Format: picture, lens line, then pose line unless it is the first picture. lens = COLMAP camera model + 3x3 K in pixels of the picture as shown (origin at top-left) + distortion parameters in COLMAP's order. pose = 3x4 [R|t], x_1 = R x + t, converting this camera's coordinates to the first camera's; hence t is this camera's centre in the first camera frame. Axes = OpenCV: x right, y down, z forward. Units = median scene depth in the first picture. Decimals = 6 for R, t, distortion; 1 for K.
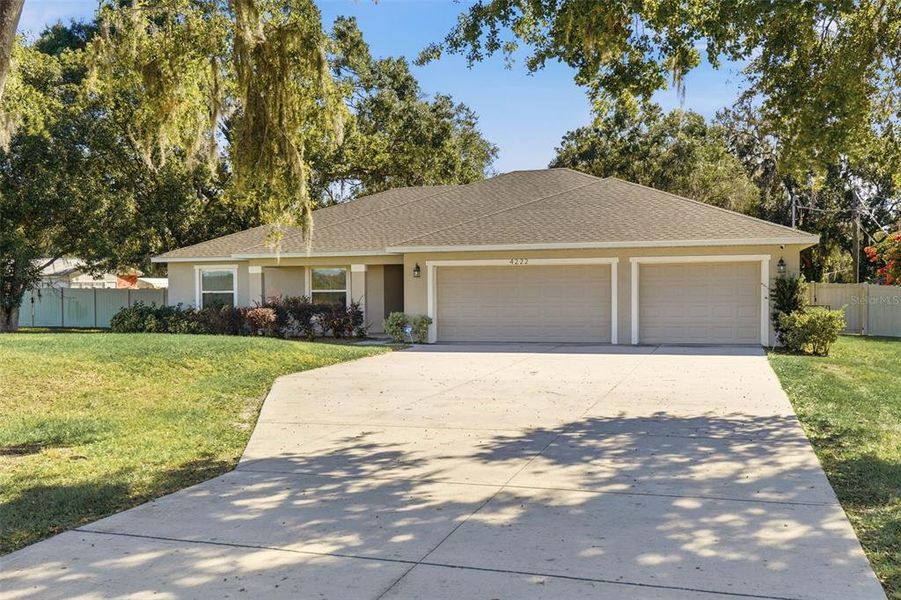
lens RADIAL K [[844.1, 0, 450.5], [0, 844.1, 300.0], [0, 0, 1]] dist [-0.011840, -0.005040]
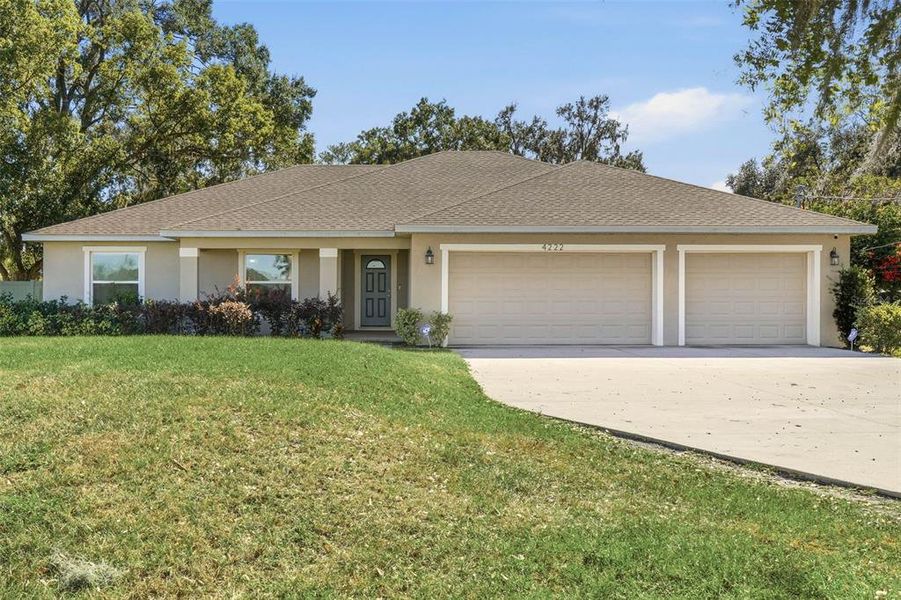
lens RADIAL K [[844.1, 0, 450.5], [0, 844.1, 300.0], [0, 0, 1]] dist [-0.011840, -0.005040]
pose [[0.959788, 0.006428, 0.280652, -0.244546], [-0.004907, 0.999969, -0.006122, 0.011807], [-0.280683, 0.004499, 0.959790, 0.230694]]
